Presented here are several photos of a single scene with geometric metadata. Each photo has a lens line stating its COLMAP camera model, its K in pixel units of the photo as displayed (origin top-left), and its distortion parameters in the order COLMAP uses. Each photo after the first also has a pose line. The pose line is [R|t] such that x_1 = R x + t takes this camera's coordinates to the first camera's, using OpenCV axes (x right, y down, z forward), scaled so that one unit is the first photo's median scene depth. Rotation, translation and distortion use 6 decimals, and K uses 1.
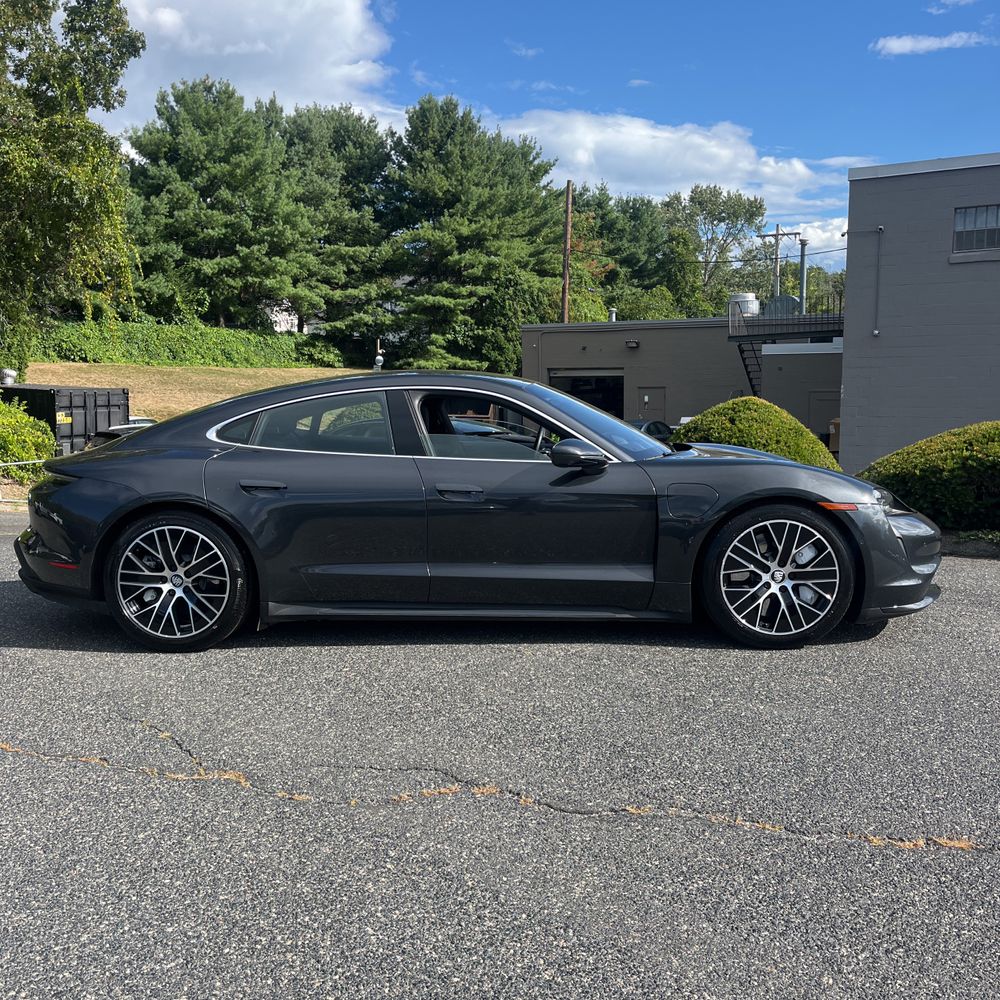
lens RADIAL K [[1008.5, 0, 497.7], [0, 1008.5, 496.3], [0, 0, 1]] dist [0.043896, -0.046414]
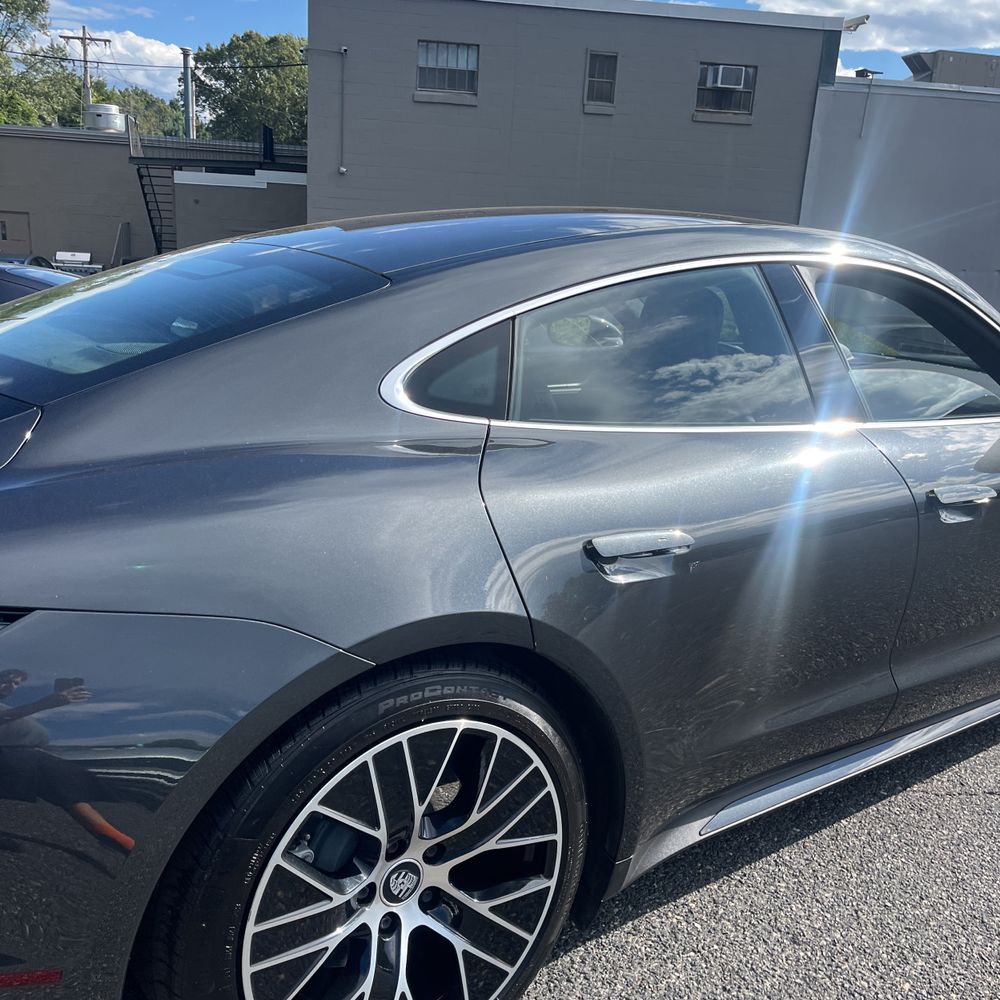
lens RADIAL K [[1008.5, 0, 497.7], [0, 1008.5, 496.3], [0, 0, 1]] dist [0.043896, -0.046414]
pose [[0.783988, -0.110978, 0.610776, -0.067047], [0.013028, 0.986615, 0.162547, -0.011734], [-0.620640, -0.119478, 0.774940, 0.108205]]
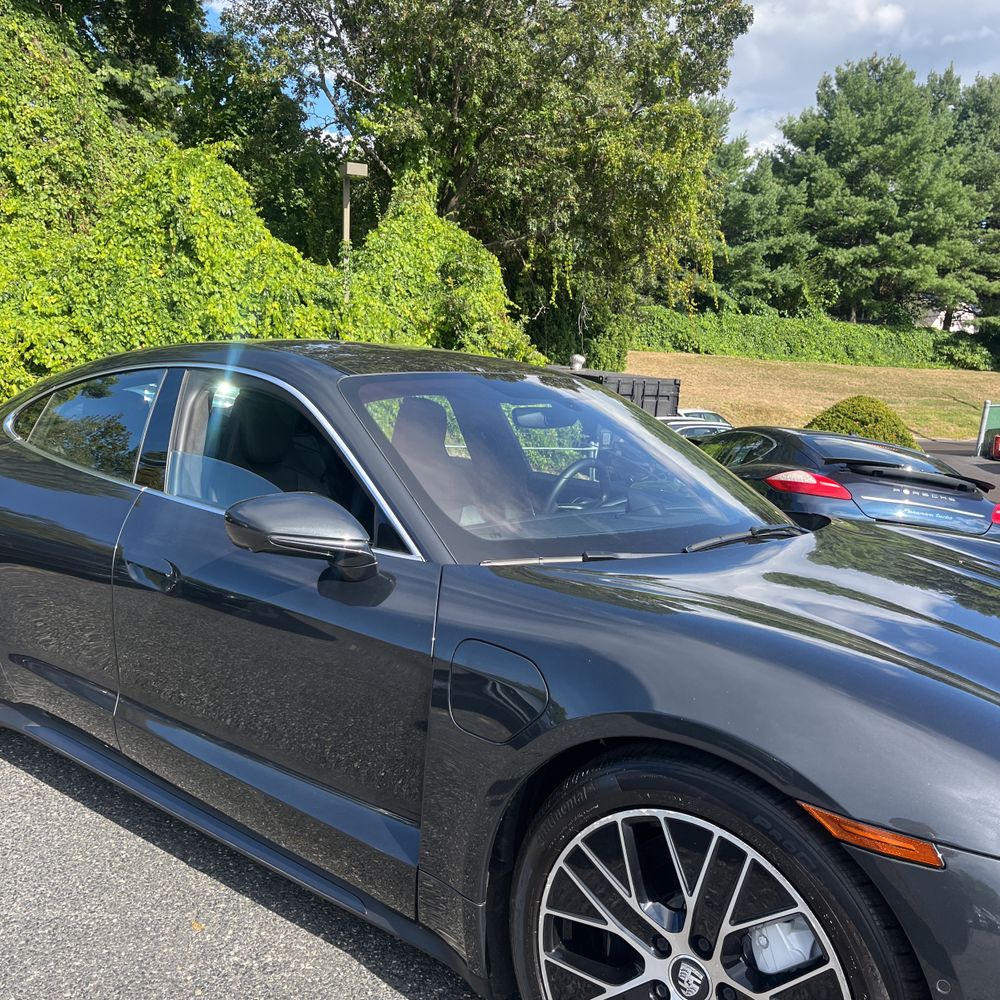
lens RADIAL K [[1024.3, 0, 492.2], [0, 1024.3, 477.0], [0, 0, 1]] dist [0.045006, -0.037485]
pose [[0.805566, 0.110480, -0.582114, 0.055895], [-0.120588, 0.992470, 0.021485, -0.011786], [0.580105, 0.052889, 0.812823, 0.093016]]
